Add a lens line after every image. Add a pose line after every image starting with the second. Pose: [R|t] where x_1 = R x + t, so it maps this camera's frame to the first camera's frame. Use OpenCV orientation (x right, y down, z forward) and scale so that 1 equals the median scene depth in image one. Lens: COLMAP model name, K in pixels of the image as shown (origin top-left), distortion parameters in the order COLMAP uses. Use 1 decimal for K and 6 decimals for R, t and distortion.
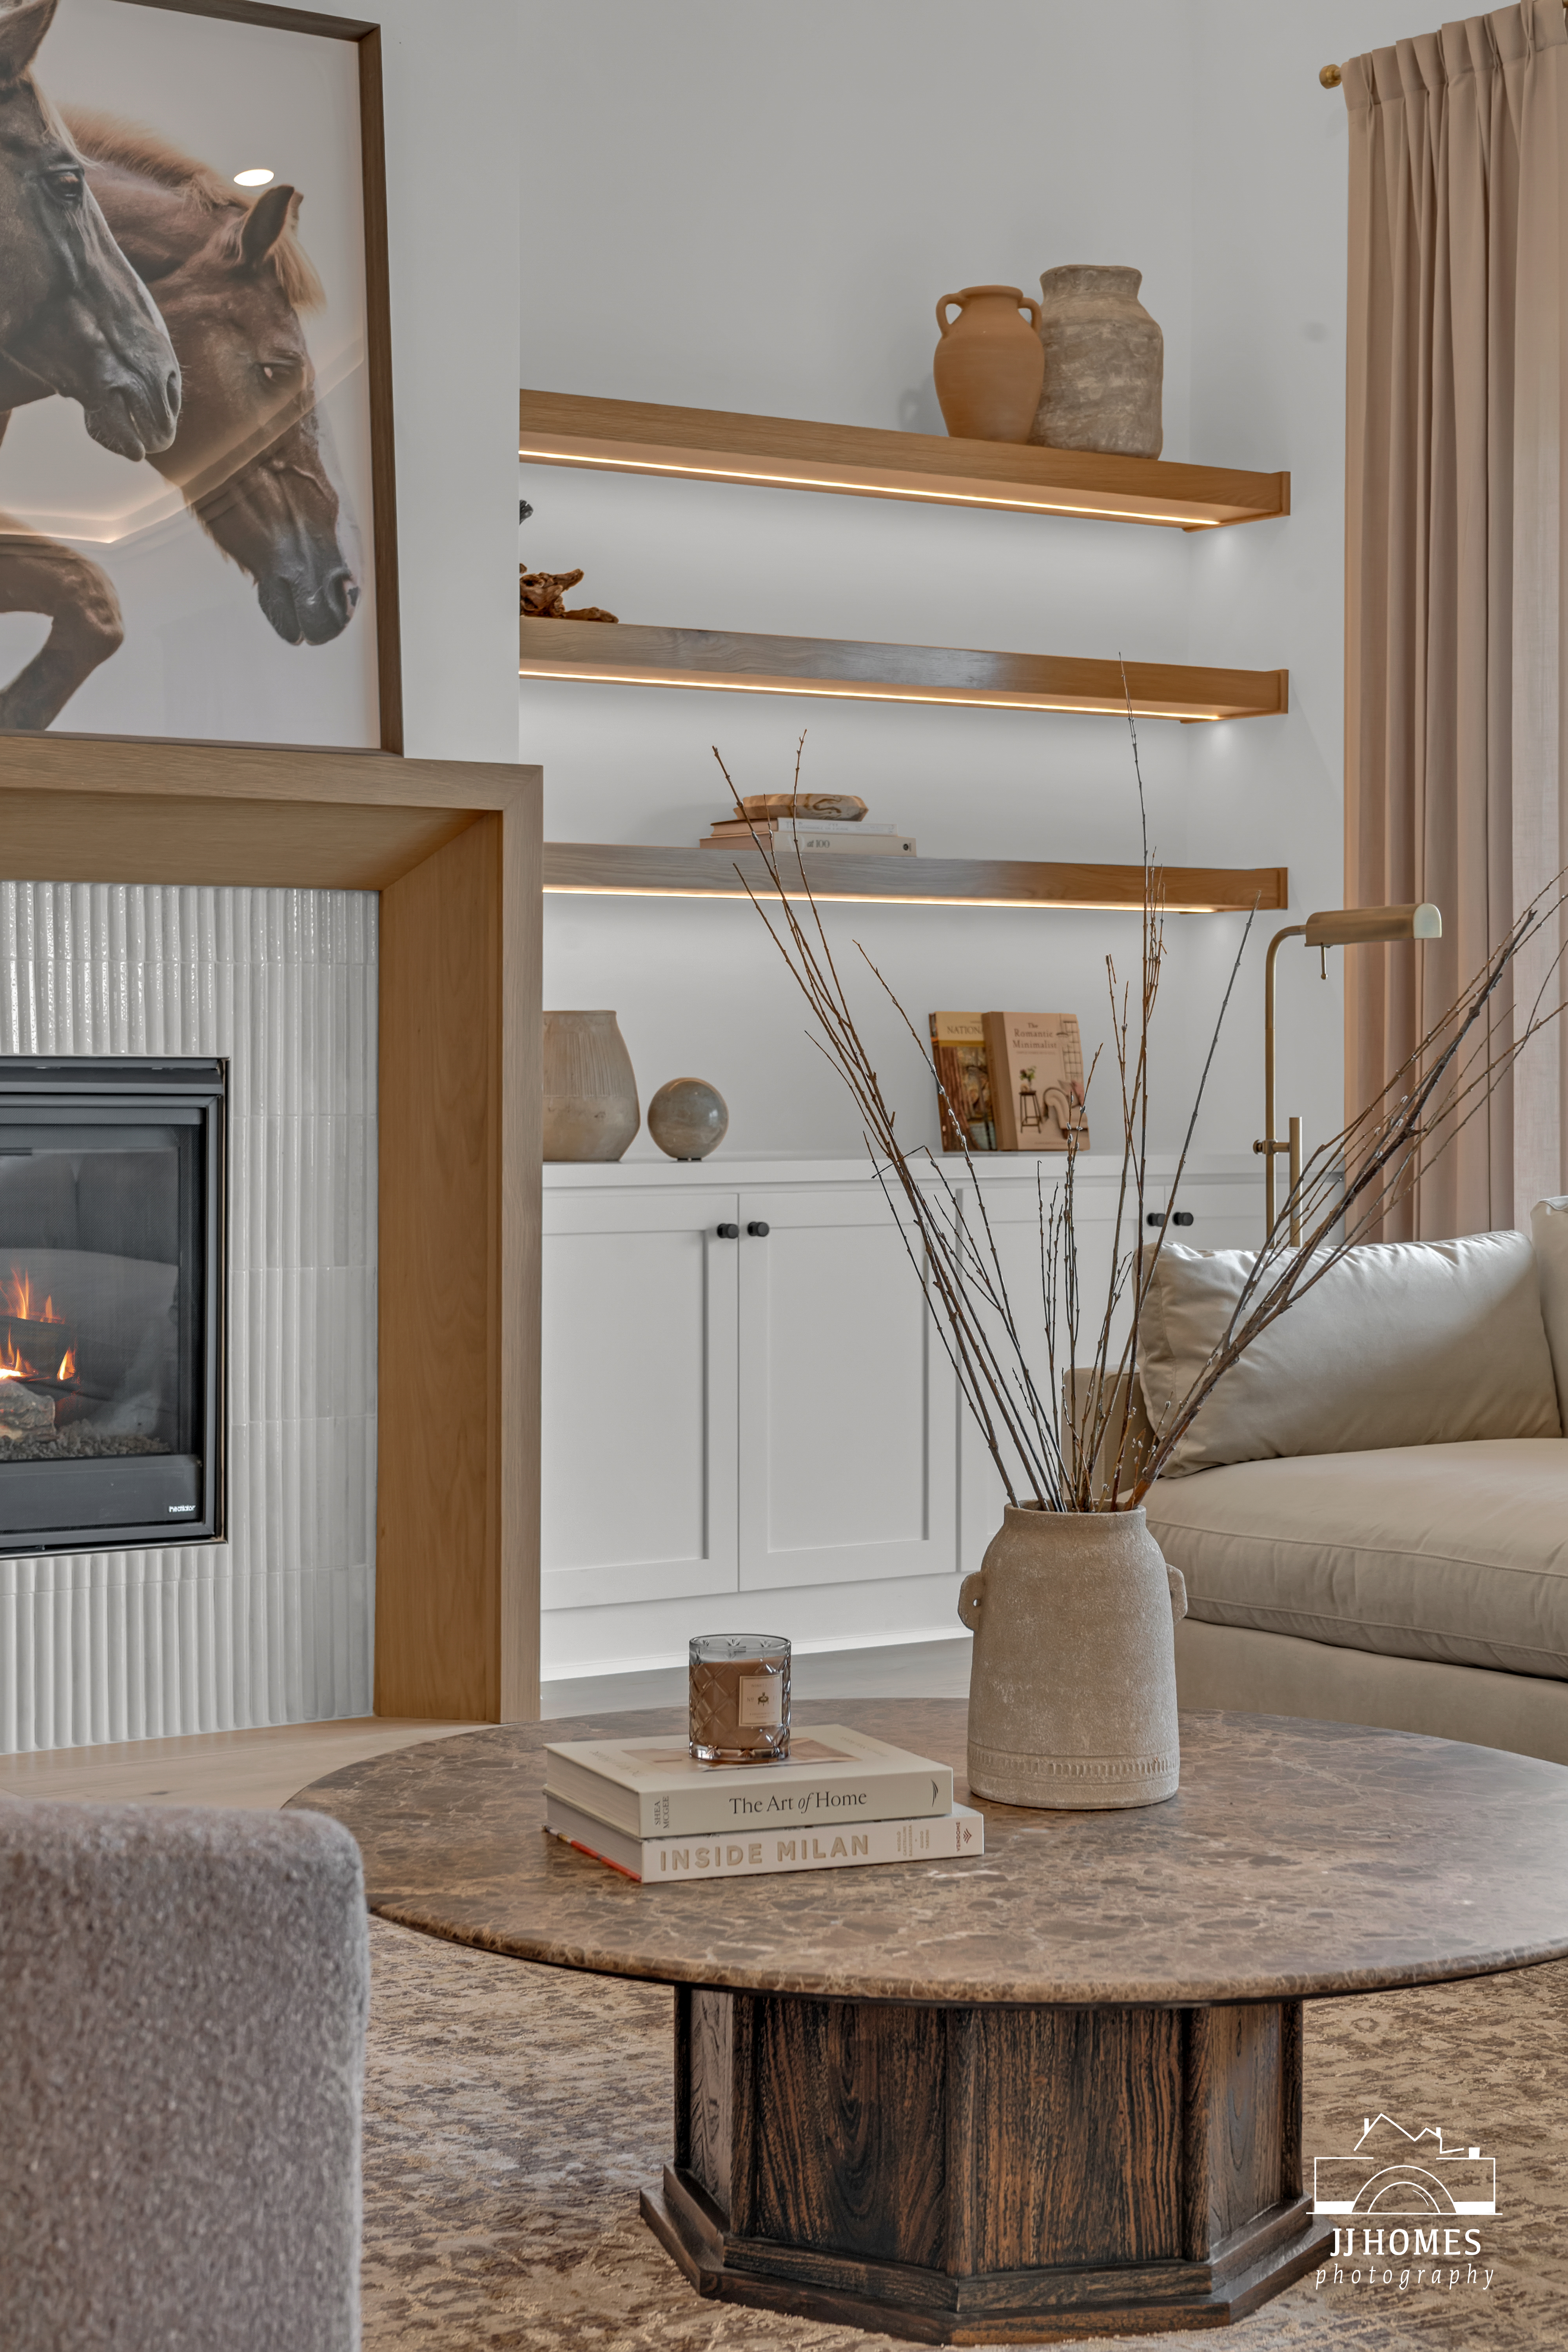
lens RADIAL K [[3716.5, 0, 618.9], [0, 3716.5, 1169.7], [0, 0, 1]] dist [-0.004386, 0.144906]
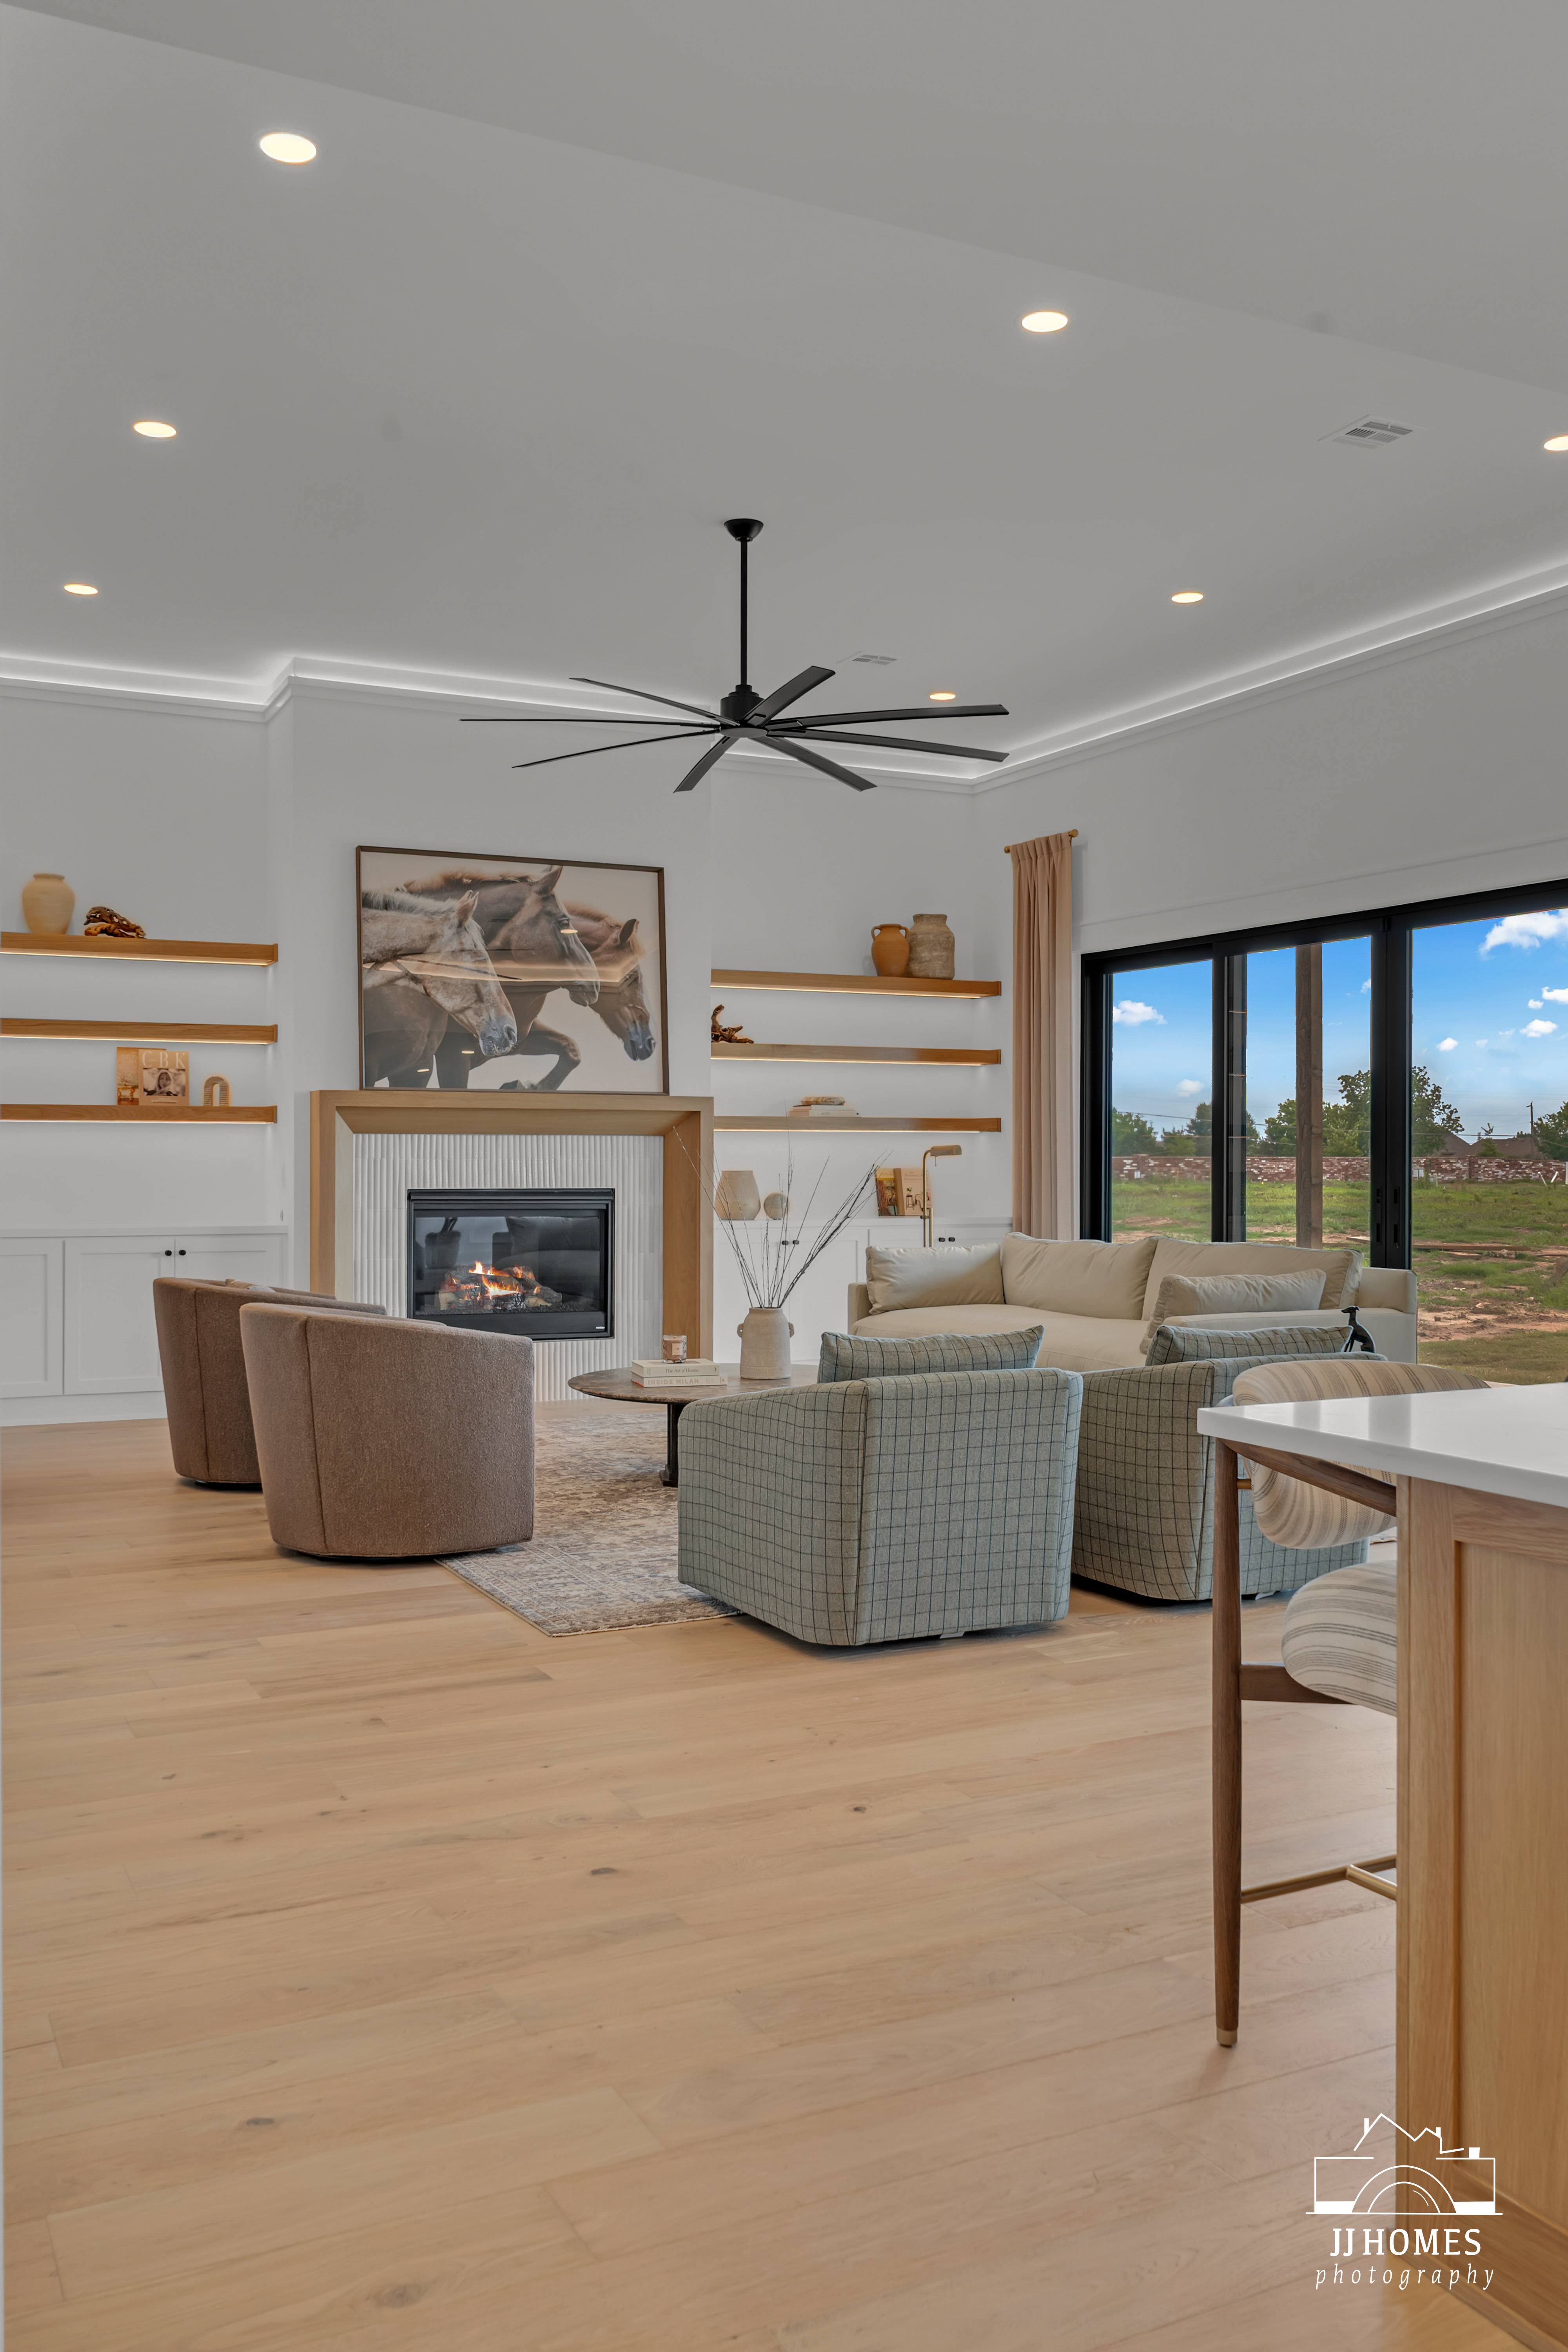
lens RADIAL K [[1942.4, 0, 784.0], [0, 1942.4, 1176.0], [0, 0, 1]] dist [-0.016353, 0.007744]
pose [[0.995258, -0.000346, -0.097268, 0.204793], [-0.001637, 0.999792, -0.020308, -0.006706], [0.097255, 0.020371, 0.995051, -0.663932]]
